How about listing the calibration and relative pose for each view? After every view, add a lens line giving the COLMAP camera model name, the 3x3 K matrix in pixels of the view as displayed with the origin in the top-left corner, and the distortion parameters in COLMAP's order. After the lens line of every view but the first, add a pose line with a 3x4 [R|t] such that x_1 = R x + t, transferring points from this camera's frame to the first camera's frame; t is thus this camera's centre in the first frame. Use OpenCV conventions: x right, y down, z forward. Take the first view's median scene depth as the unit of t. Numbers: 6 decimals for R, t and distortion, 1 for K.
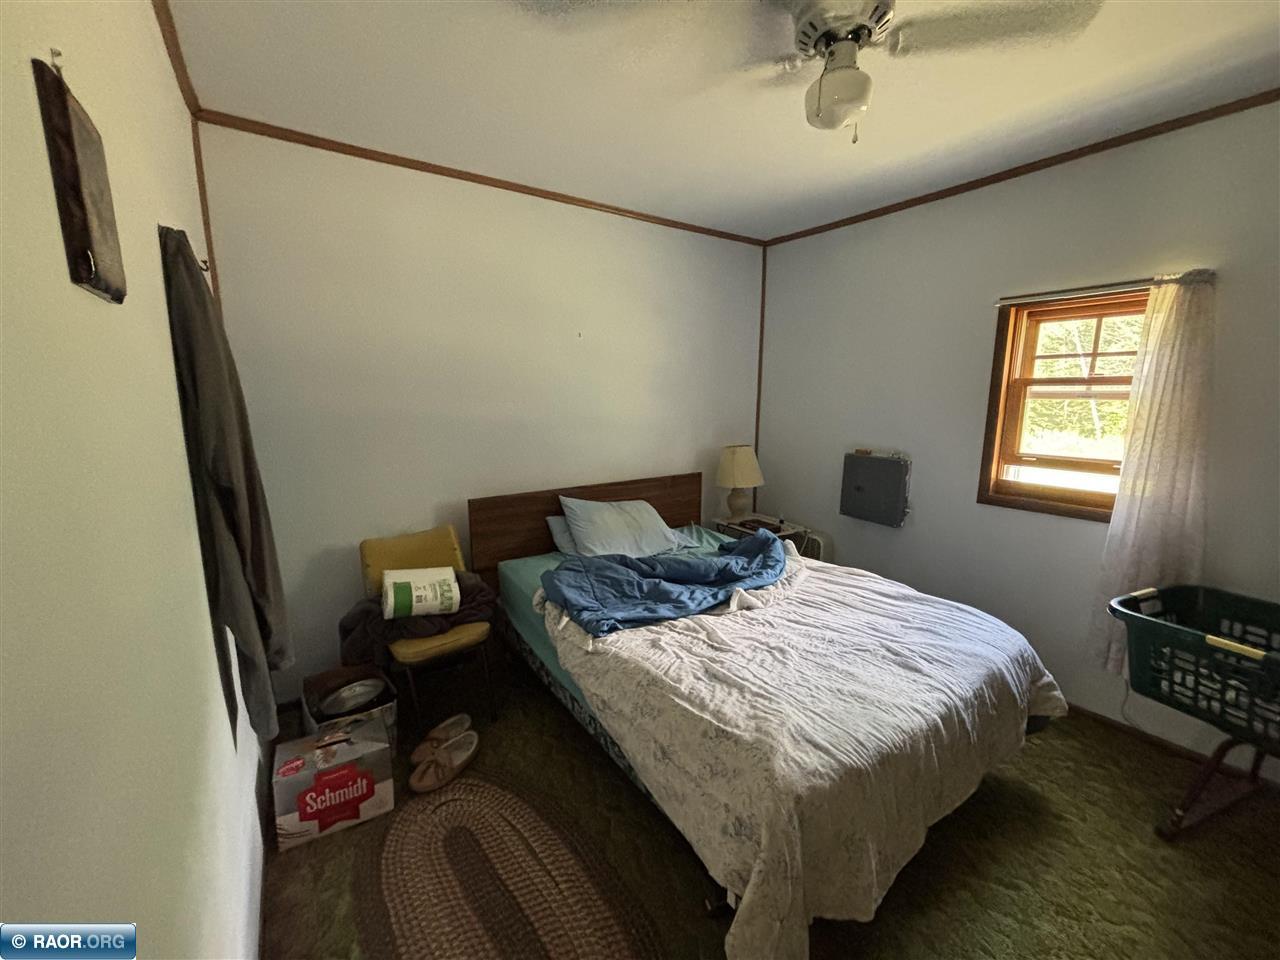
lens RADIAL K [[514.6, 0, 637.3], [0, 514.6, 487.5], [0, 0, 1]] dist [-0.003105, -0.000129]
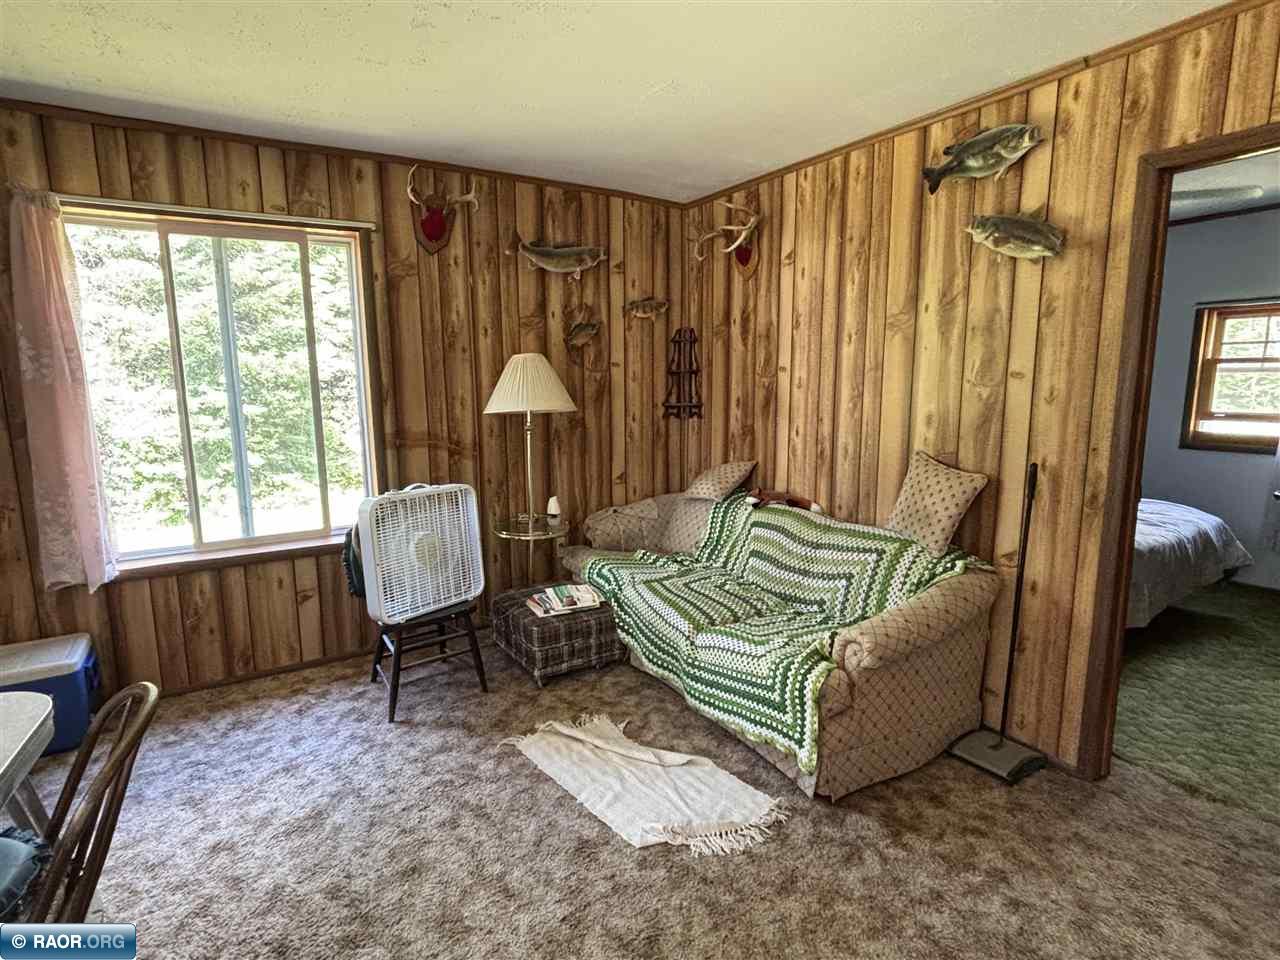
lens RADIAL K [[658.8, 0, 641.9], [0, 658.8, 484.8], [0, 0, 1]] dist [0.003336, -0.003242]
pose [[0.998514, 0.000711, -0.054488, -0.729705], [-0.001365, 0.999927, -0.011983, 0.161410], [0.054476, 0.012039, 0.998443, -0.903041]]
